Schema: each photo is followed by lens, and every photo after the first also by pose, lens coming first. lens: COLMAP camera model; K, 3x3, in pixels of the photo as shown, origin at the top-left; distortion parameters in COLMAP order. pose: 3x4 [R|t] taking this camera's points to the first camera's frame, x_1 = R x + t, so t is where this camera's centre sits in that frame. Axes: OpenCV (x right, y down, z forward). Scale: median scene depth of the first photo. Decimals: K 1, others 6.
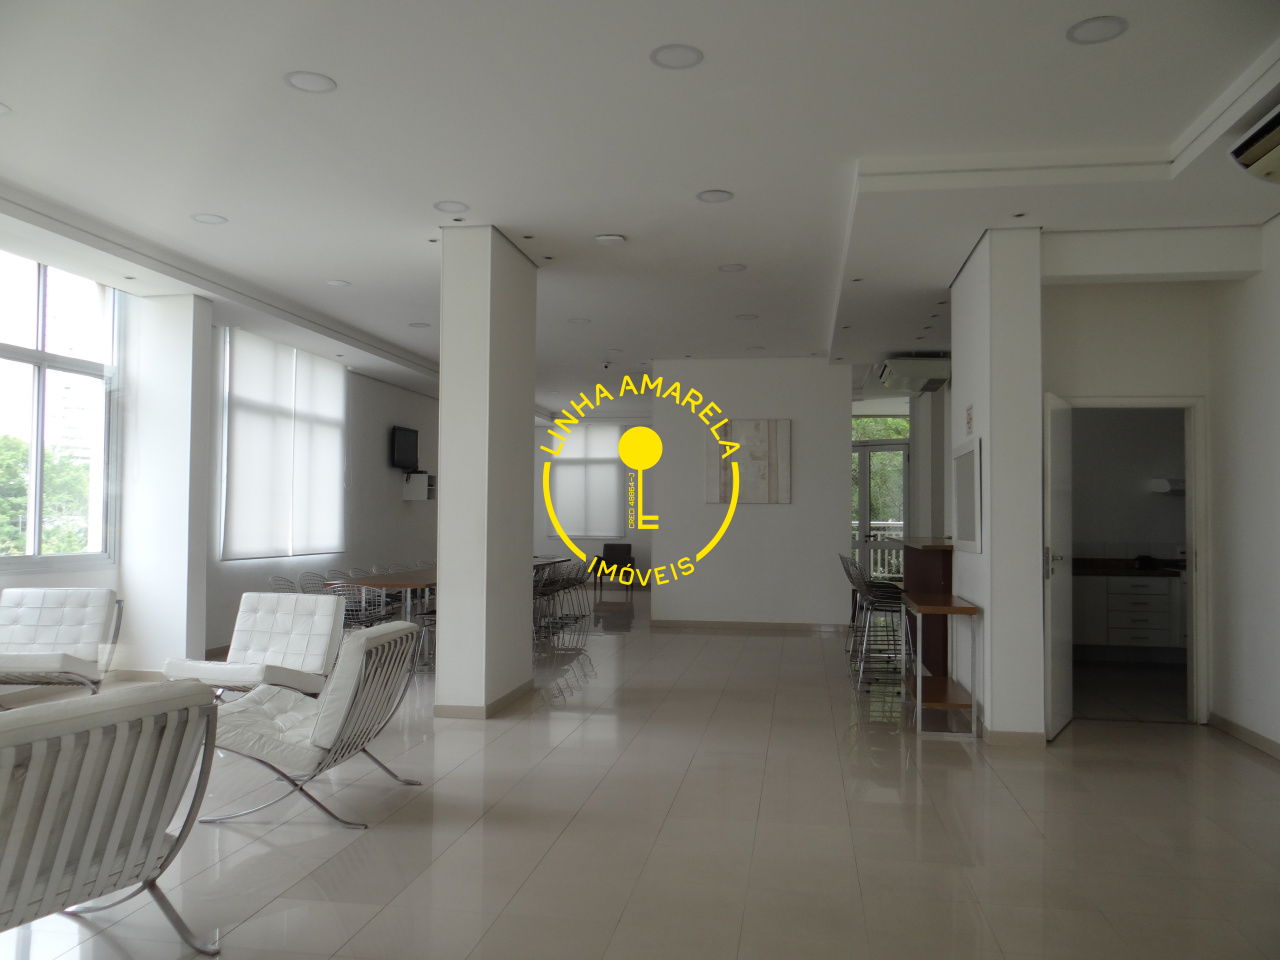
lens RADIAL K [[995.9, 0, 630.6], [0, 995.9, 475.8], [0, 0, 1]] dist [0.042780, -0.012444]
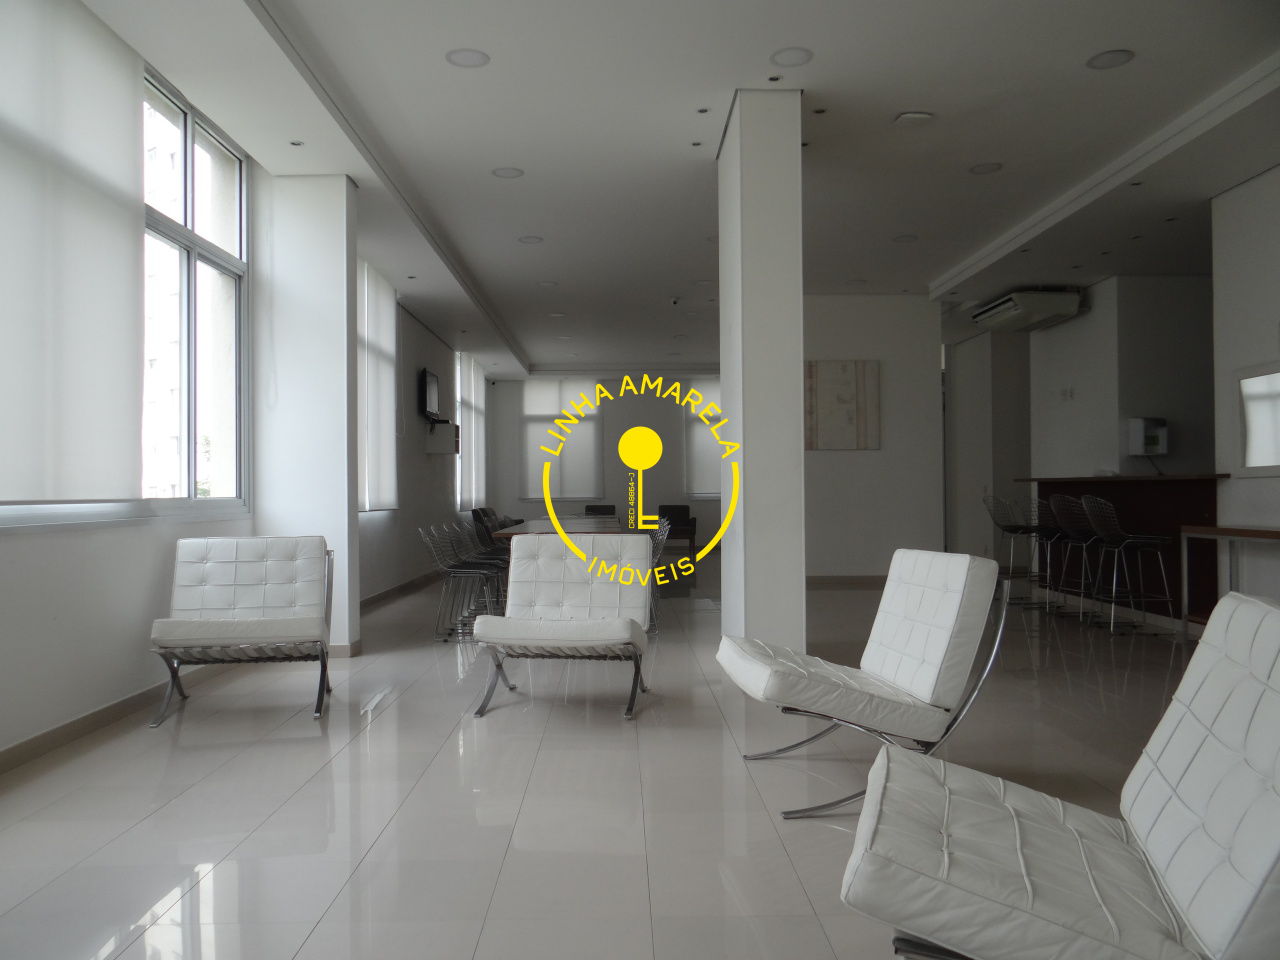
lens RADIAL K [[995.9, 0, 646.3], [0, 995.9, 483.2], [0, 0, 1]] dist [0.042780, -0.012444]
pose [[0.981045, -0.012206, 0.193397, -0.416841], [0.005726, 0.999404, 0.034031, 0.045426], [-0.193697, -0.032279, 0.980530, 0.188612]]
